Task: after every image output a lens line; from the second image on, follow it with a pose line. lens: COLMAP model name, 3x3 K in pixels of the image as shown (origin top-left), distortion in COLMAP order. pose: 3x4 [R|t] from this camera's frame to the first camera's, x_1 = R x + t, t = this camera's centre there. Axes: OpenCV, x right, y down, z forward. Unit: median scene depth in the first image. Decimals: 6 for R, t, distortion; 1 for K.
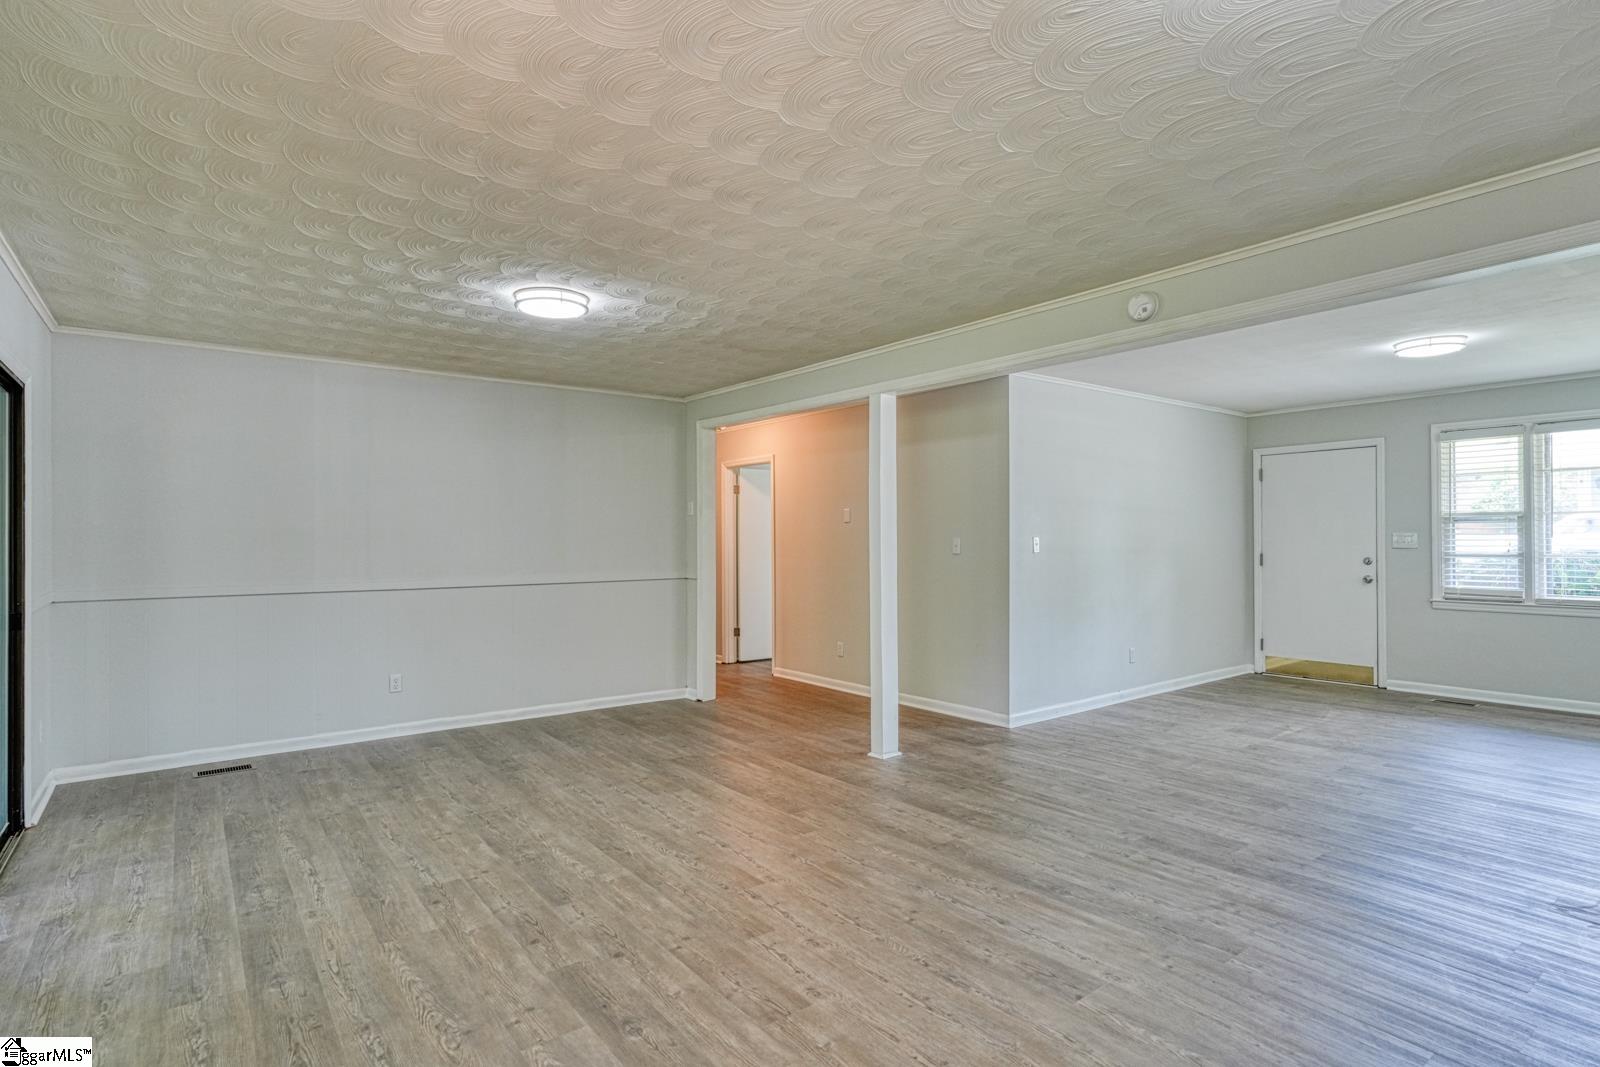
lens RADIAL K [[823.3, 0, 802.1], [0, 823.3, 540.4], [0, 0, 1]] dist [-0.000288, 0.000241]
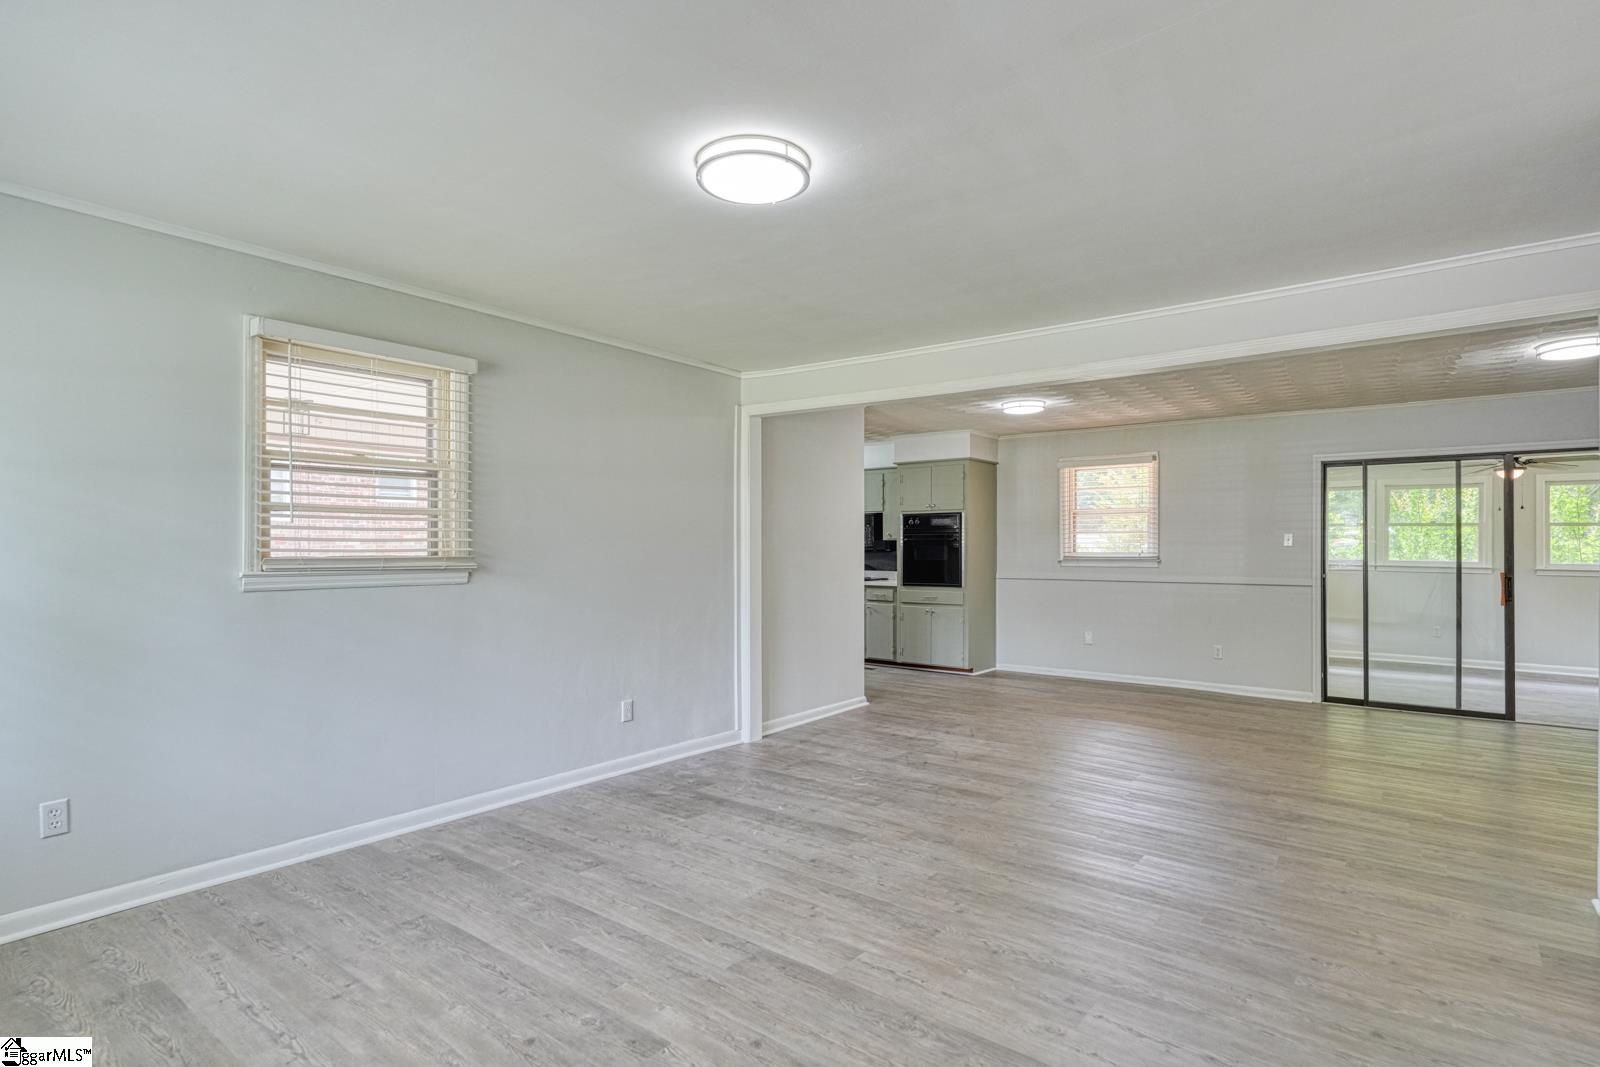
lens RADIAL K [[823.3, 0, 802.1], [0, 823.3, 540.4], [0, 0, 1]] dist [-0.000288, 0.000241]
pose [[-0.966241, 0.000017, -0.257639, 1.064824], [0.001198, 0.999989, -0.004427, -0.011466], [0.257636, -0.004586, -0.966231, 1.832488]]
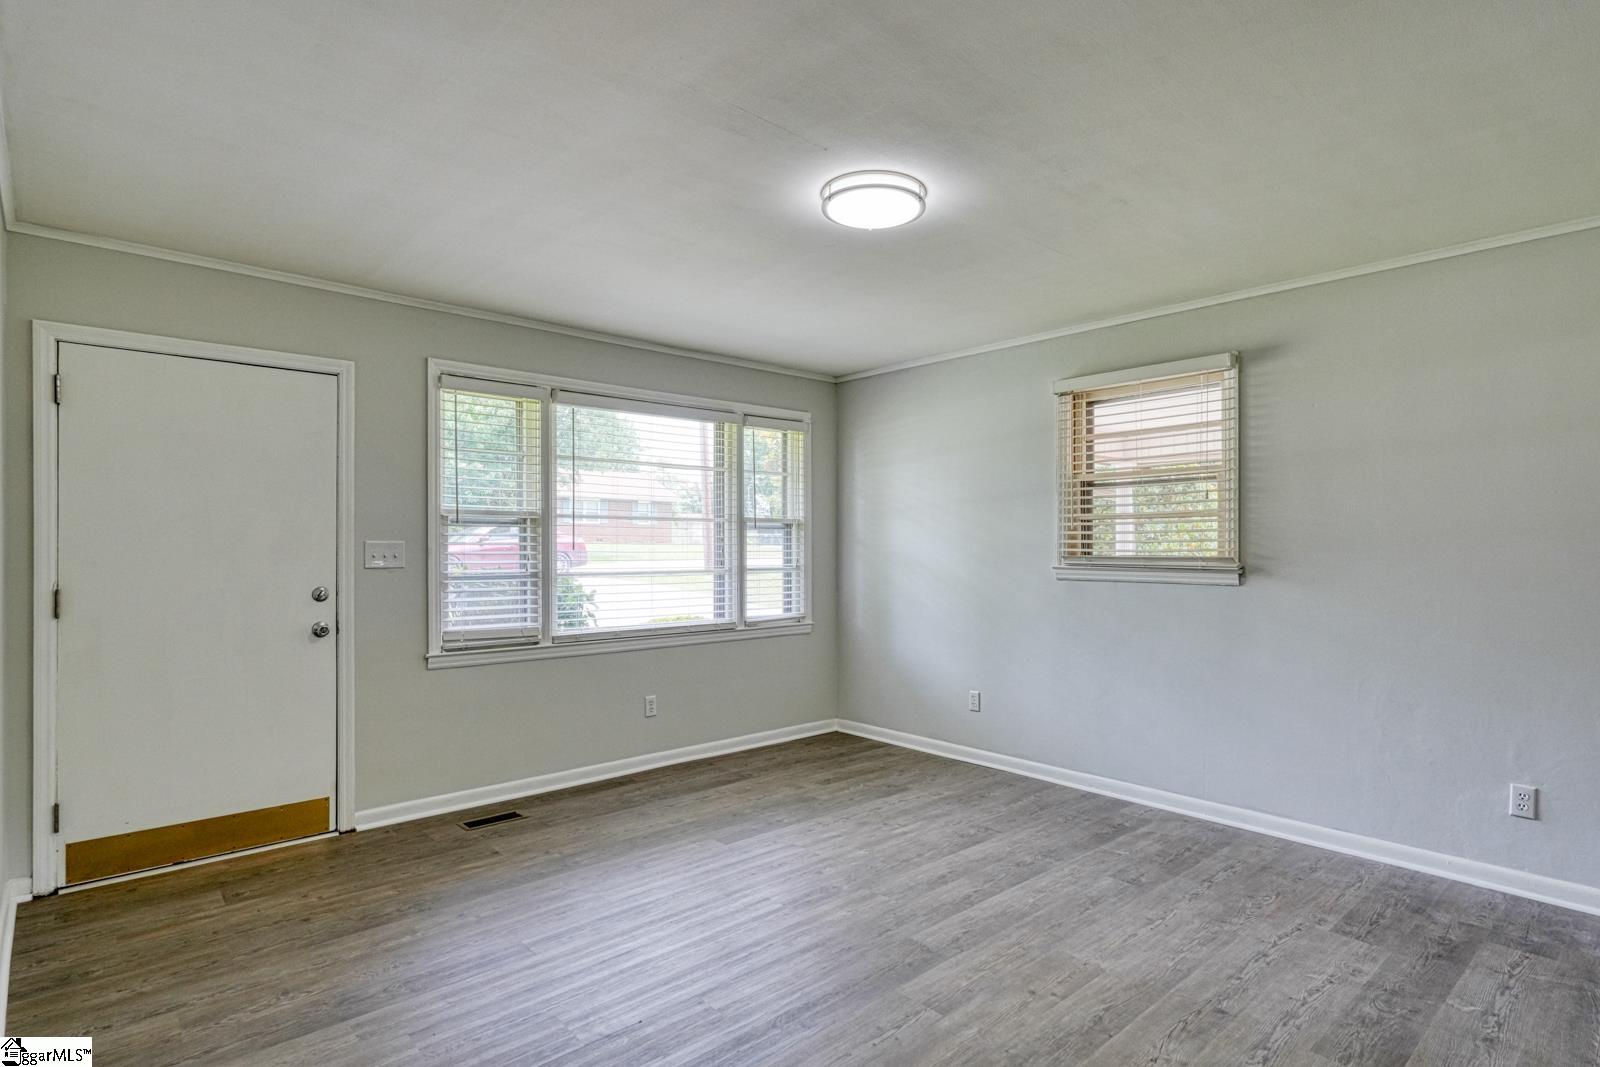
lens RADIAL K [[817.7, 0, 801.2], [0, 817.7, 550.4], [0, 0, 1]] dist [0.001194, -0.000047]
pose [[-0.083062, 0.001393, 0.996543, 0.269933], [-0.000220, 0.999999, -0.001416, -0.003588], [-0.996544, -0.000336, -0.083062, 1.335518]]
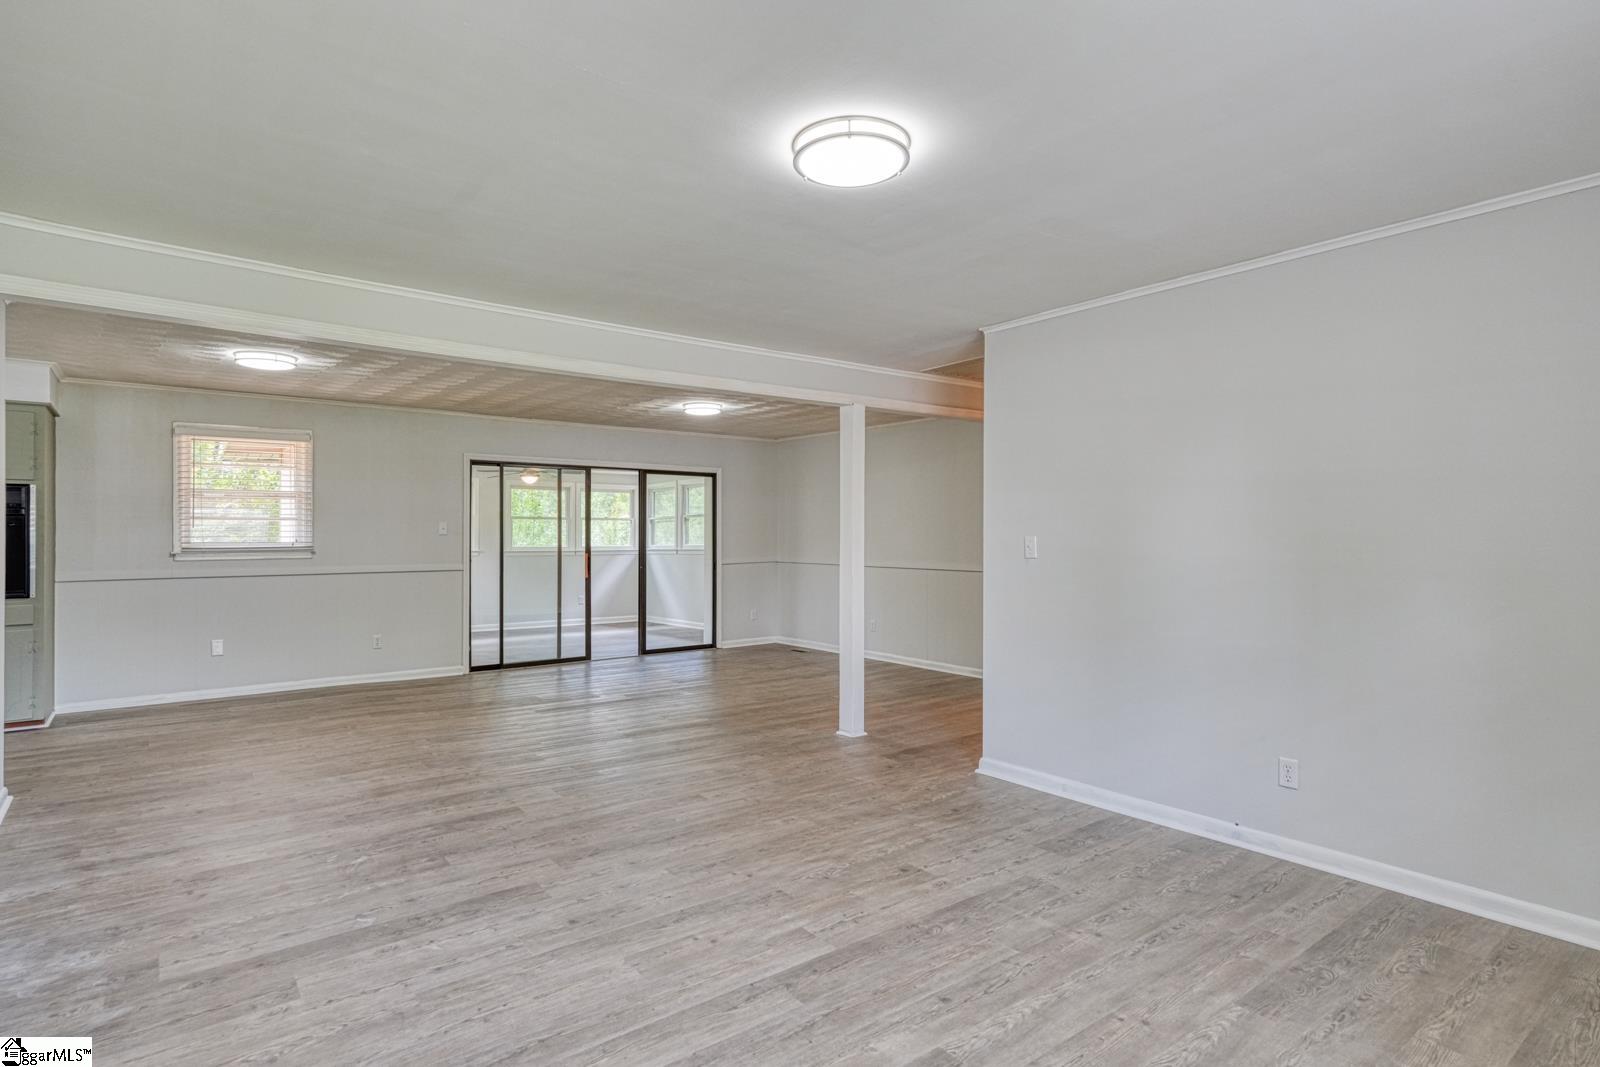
lens RADIAL K [[827.3, 0, 794.6], [0, 827.3, 529.6], [0, 0, 1]] dist [0.003760, 0.001462]
pose [[0.010742, -0.001554, -0.999941, 1.551614], [-0.001391, 0.999998, -0.001569, -0.015318], [0.999941, 0.001407, 0.010739, 1.172445]]
